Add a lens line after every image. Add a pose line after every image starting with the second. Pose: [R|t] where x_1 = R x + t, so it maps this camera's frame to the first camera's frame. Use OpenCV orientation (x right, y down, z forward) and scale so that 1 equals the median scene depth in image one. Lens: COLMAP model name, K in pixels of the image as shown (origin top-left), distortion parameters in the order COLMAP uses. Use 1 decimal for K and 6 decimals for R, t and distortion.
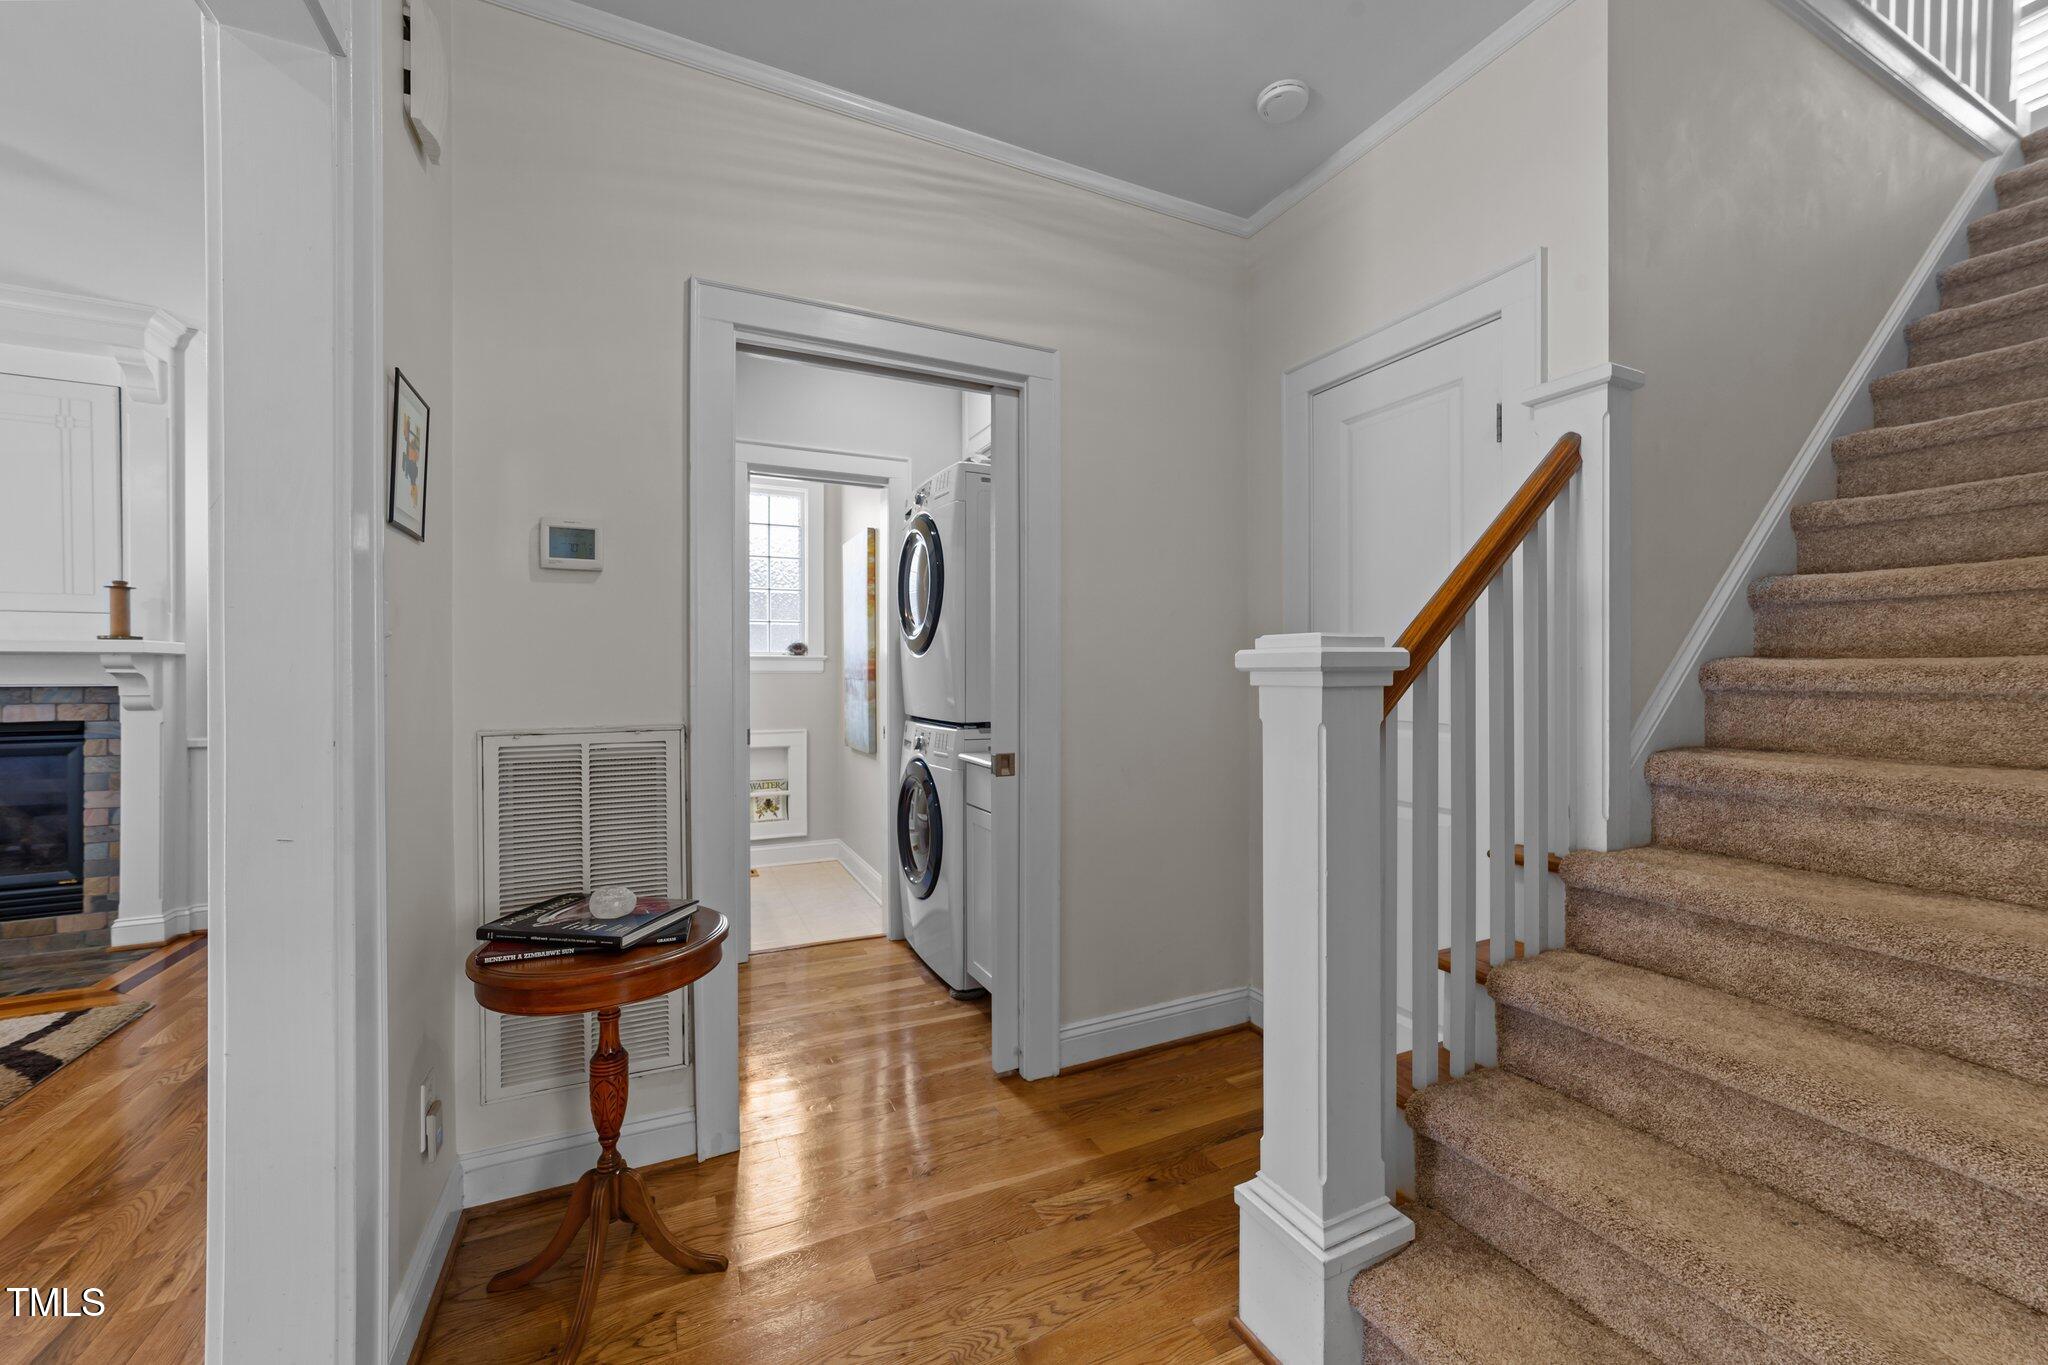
lens RADIAL K [[785.4, 0, 1036.3], [0, 785.4, 680.1], [0, 0, 1]] dist [-0.011743, 0.004263]
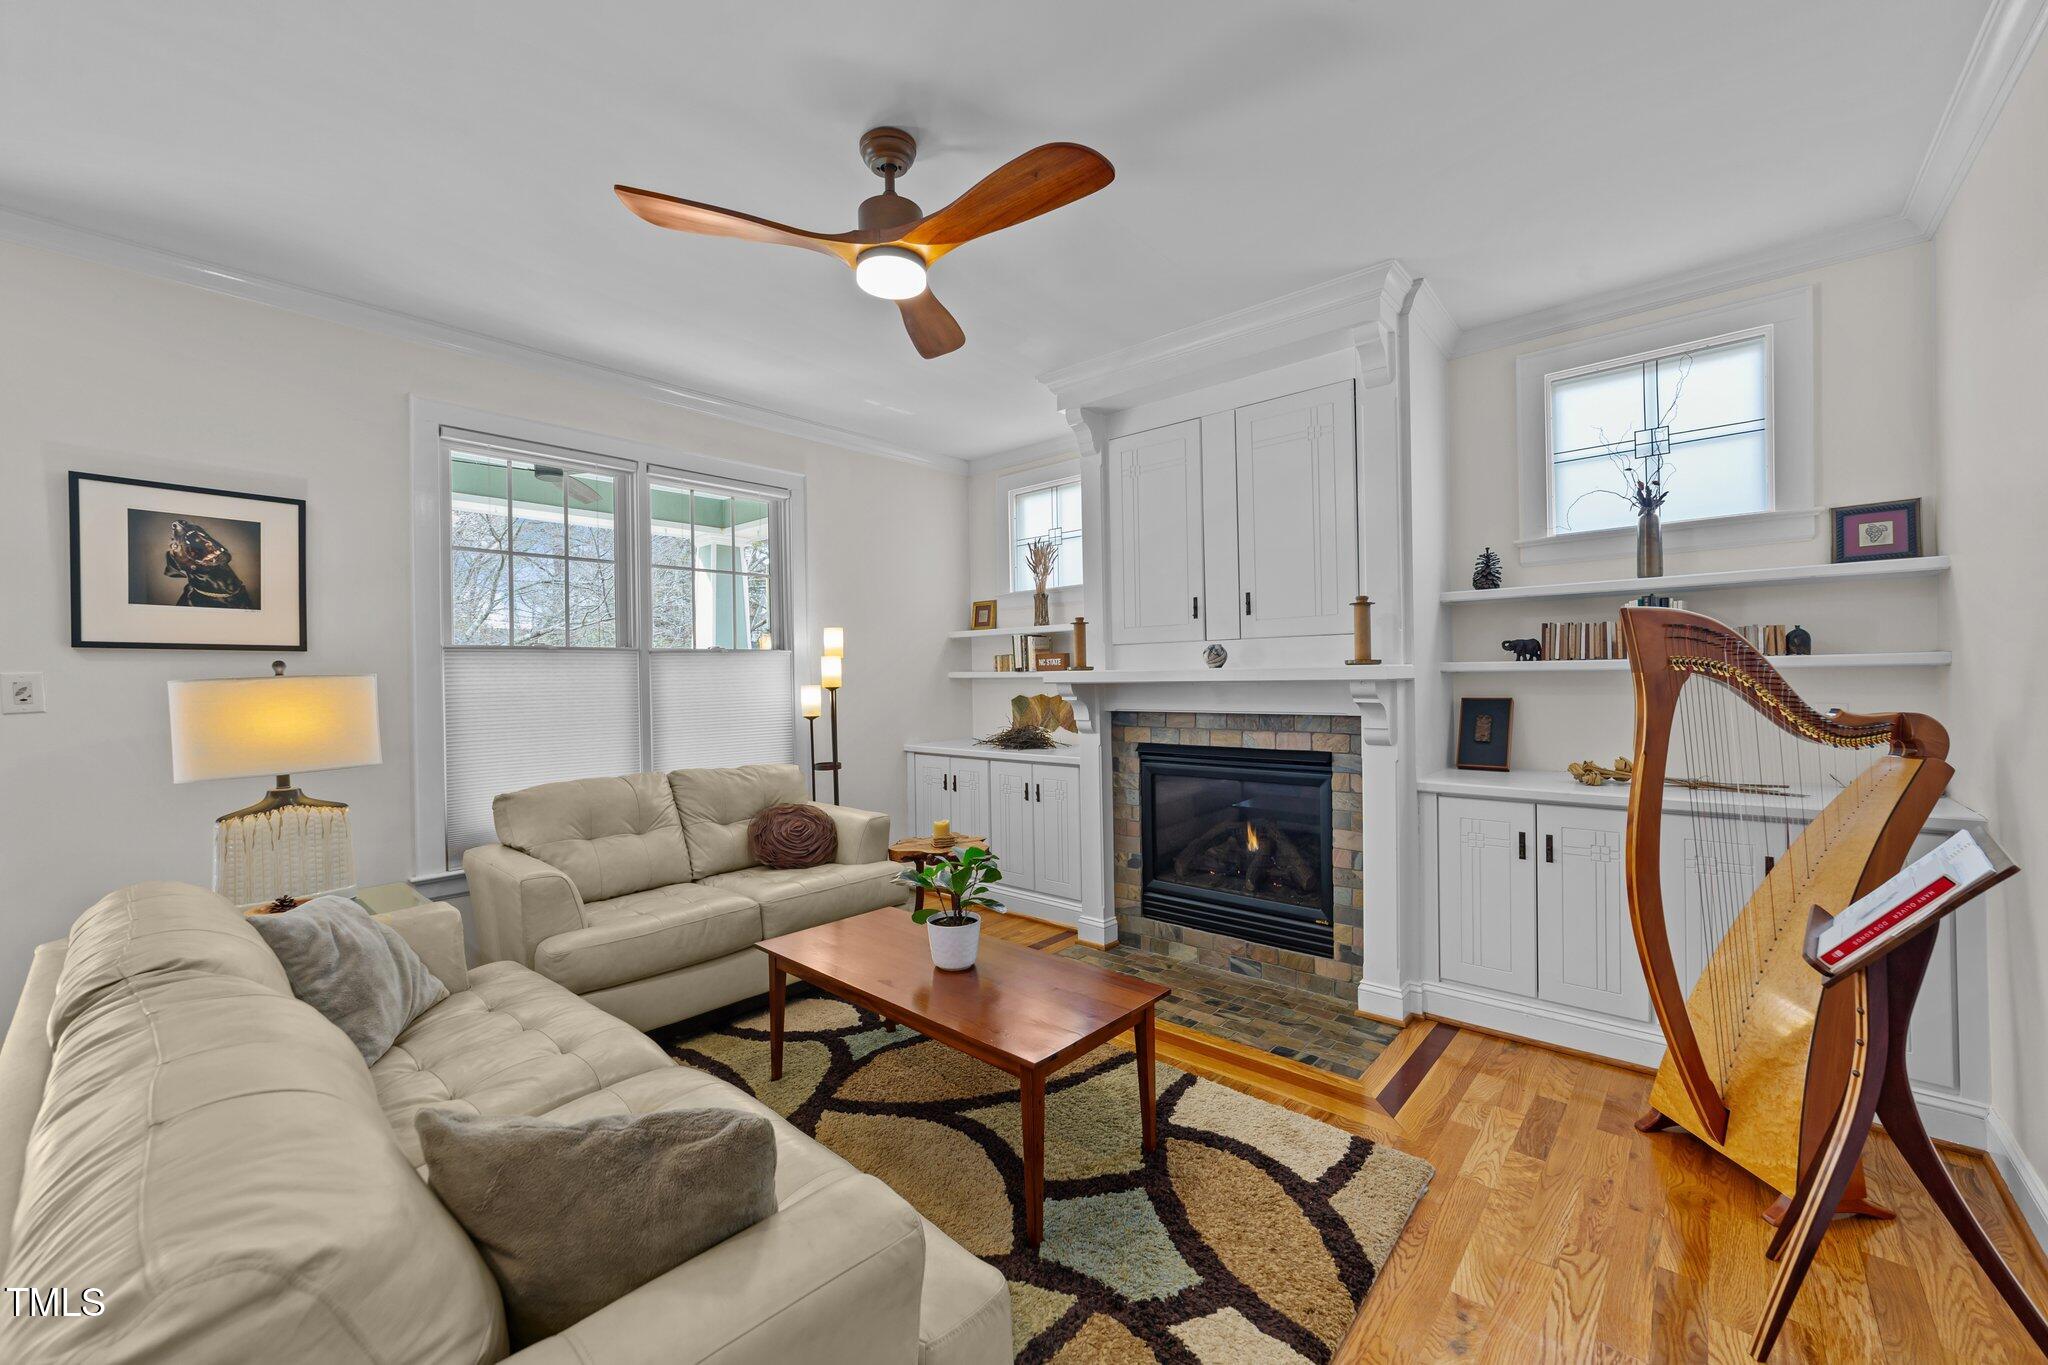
lens RADIAL K [[785.4, 0, 1024.4], [0, 785.4, 683.3], [0, 0, 1]] dist [-0.011743, 0.004263]
pose [[0.379079, -0.001552, -0.925363, -0.499425], [0.017192, 0.999838, 0.005365, -0.040924], [0.925205, -0.017942, 0.379044, 0.311257]]
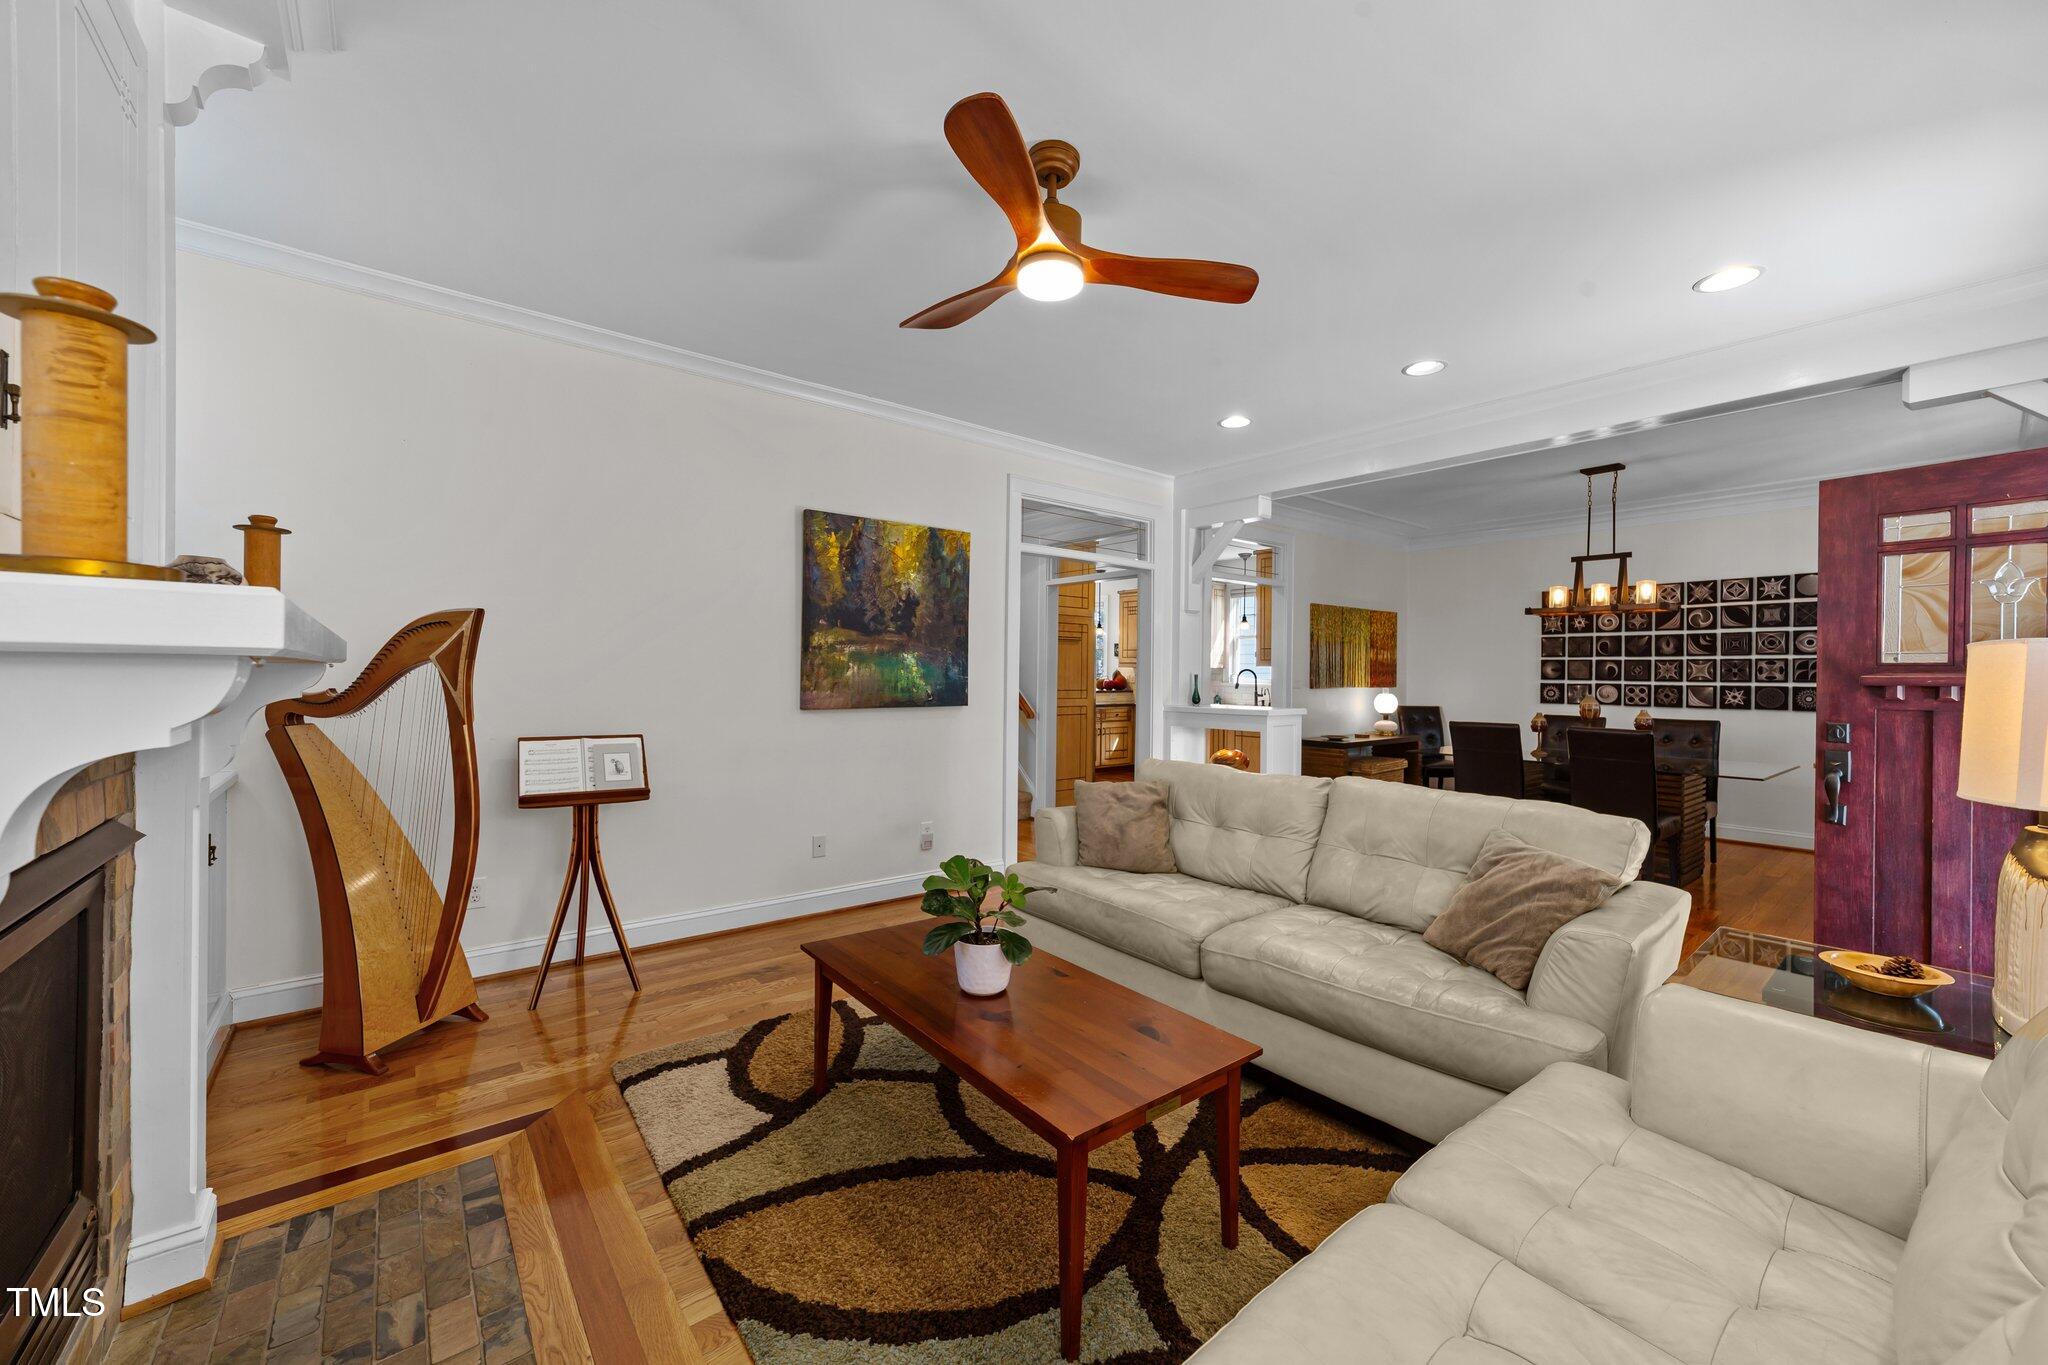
lens RADIAL K [[785.4, 0, 1028.0], [0, 785.4, 680.2], [0, 0, 1]] dist [-0.011743, 0.004263]
pose [[-0.226040, -0.014754, 0.974006, -1.730635], [-0.013980, 0.999831, 0.011901, -0.032781], [-0.974018, -0.010926, -0.226208, 0.612912]]
